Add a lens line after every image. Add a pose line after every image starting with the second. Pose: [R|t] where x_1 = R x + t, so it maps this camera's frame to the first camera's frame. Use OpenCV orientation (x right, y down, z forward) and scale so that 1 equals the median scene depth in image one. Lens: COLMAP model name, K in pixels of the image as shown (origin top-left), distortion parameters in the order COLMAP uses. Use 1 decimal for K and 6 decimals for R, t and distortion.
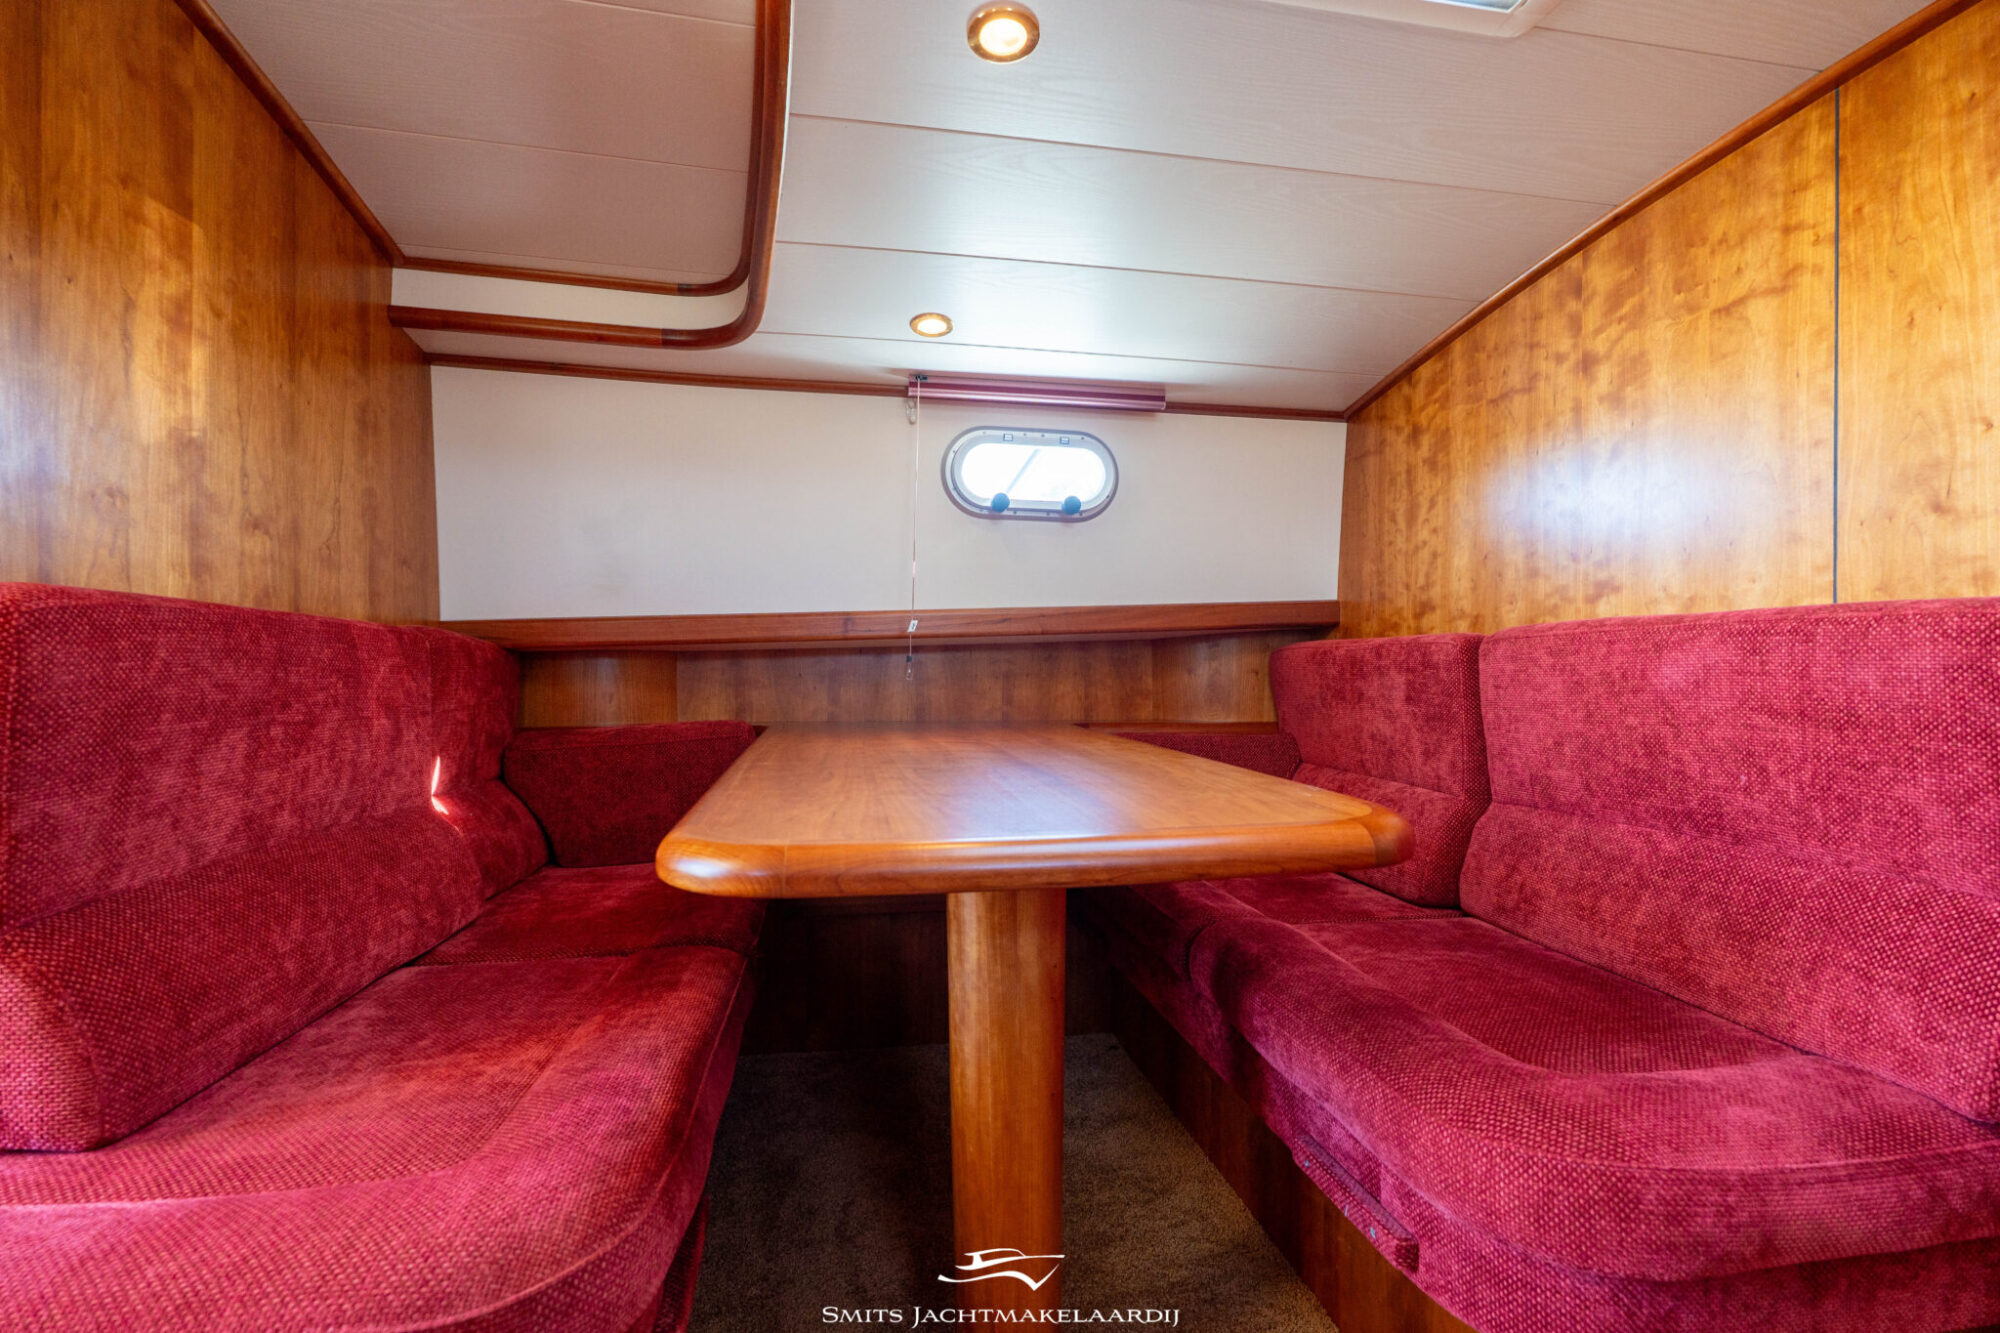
lens RADIAL K [[904.4, 0, 999.9], [0, 904.4, 669.8], [0, 0, 1]] dist [-0.000088, -0.000249]
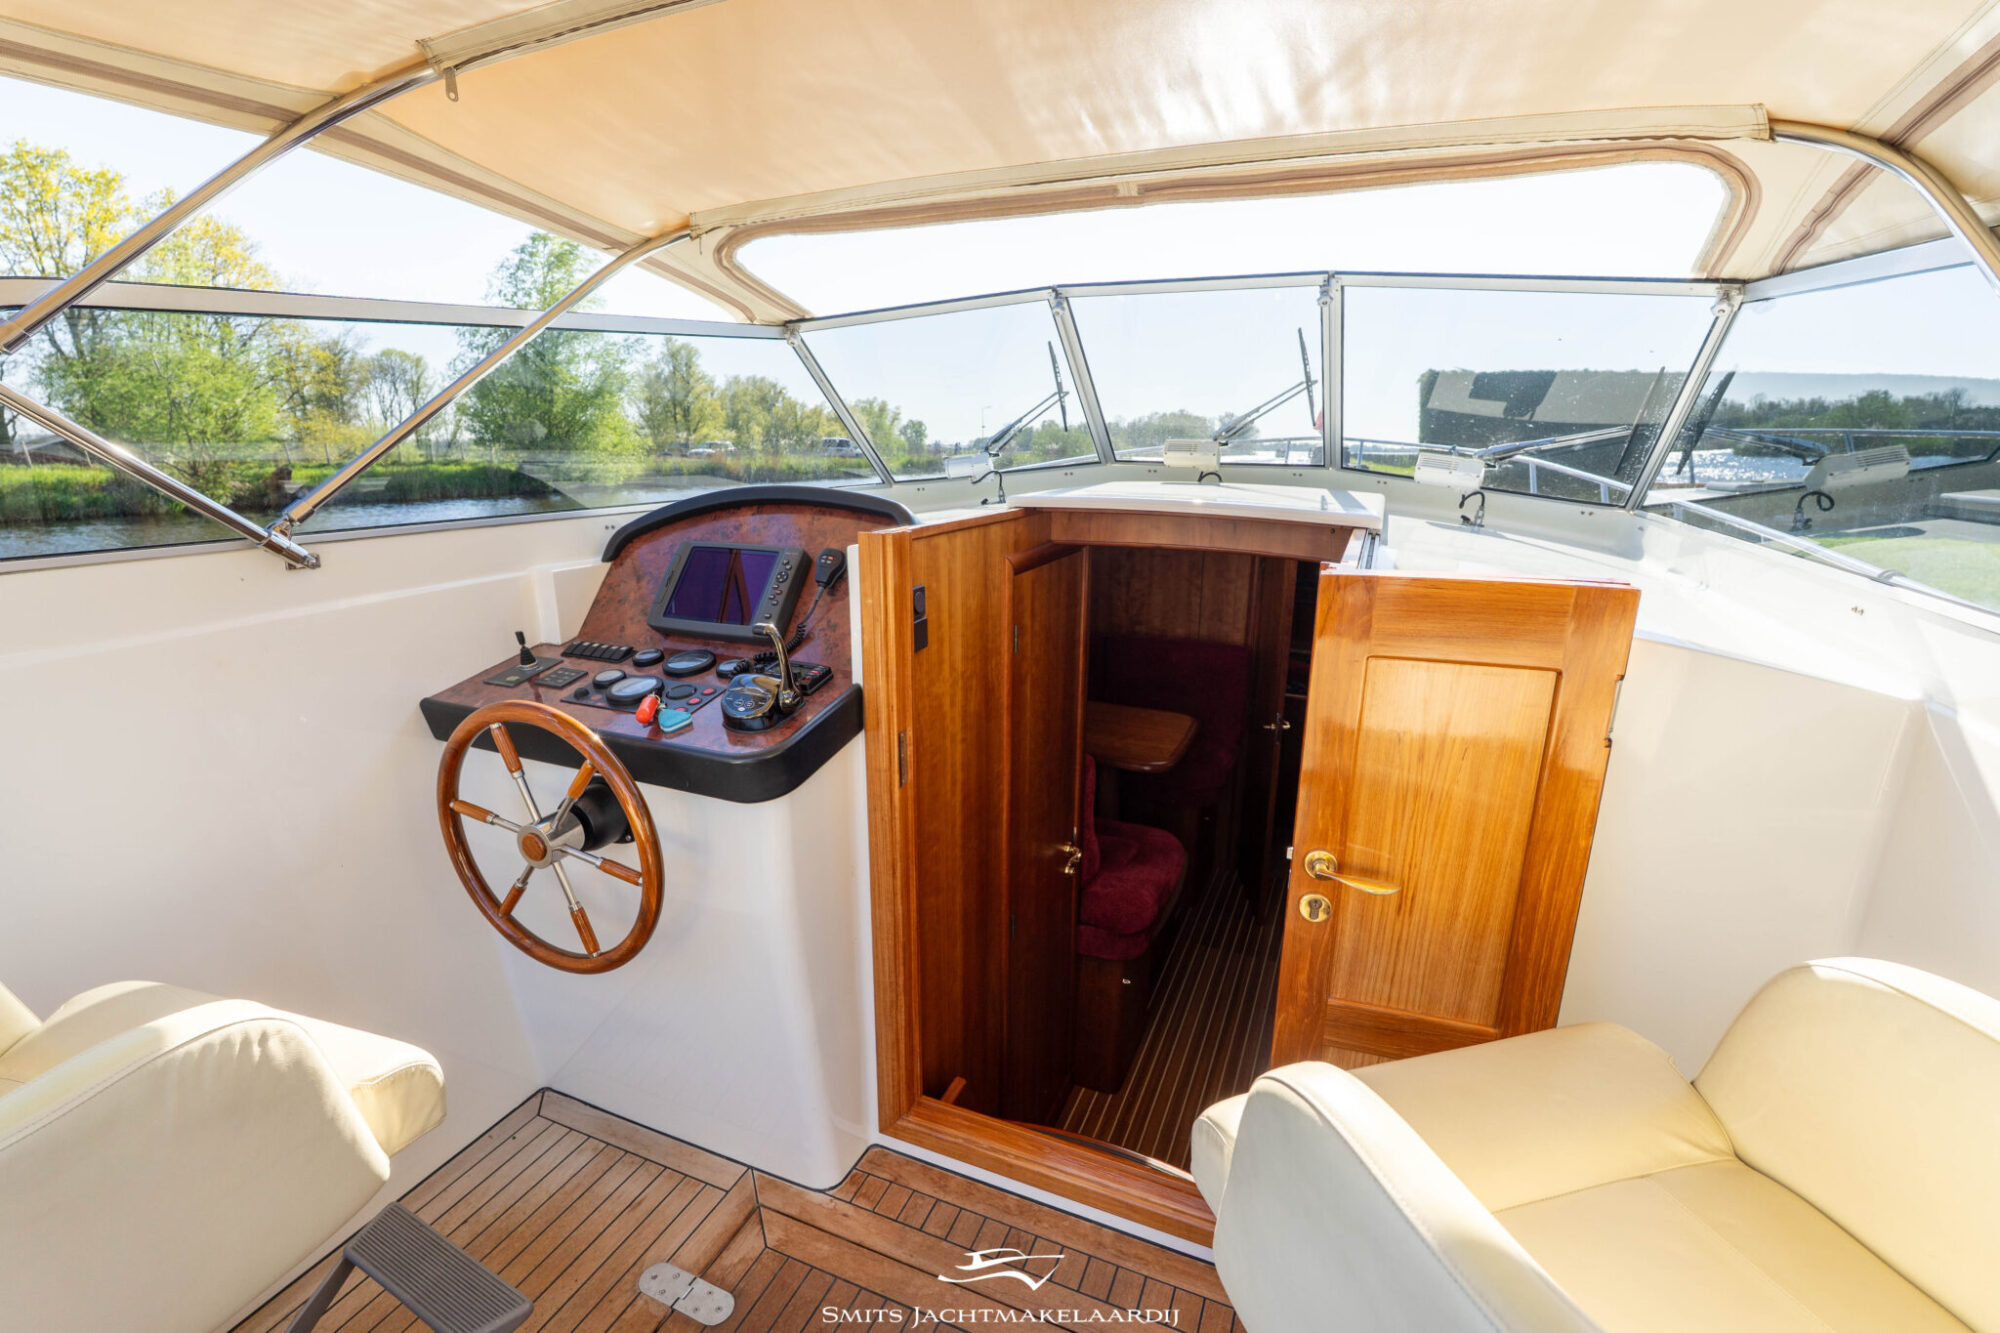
lens RADIAL K [[901.0, 0, 996.5], [0, 901.0, 666.9], [0, 0, 1]] dist [-0.004236, 0.000327]
pose [[0.552658, -0.212091, 0.805969, -2.368691], [-0.004332, 0.966332, 0.257261, -0.791527], [-0.833397, -0.145669, 0.533133, -0.389804]]
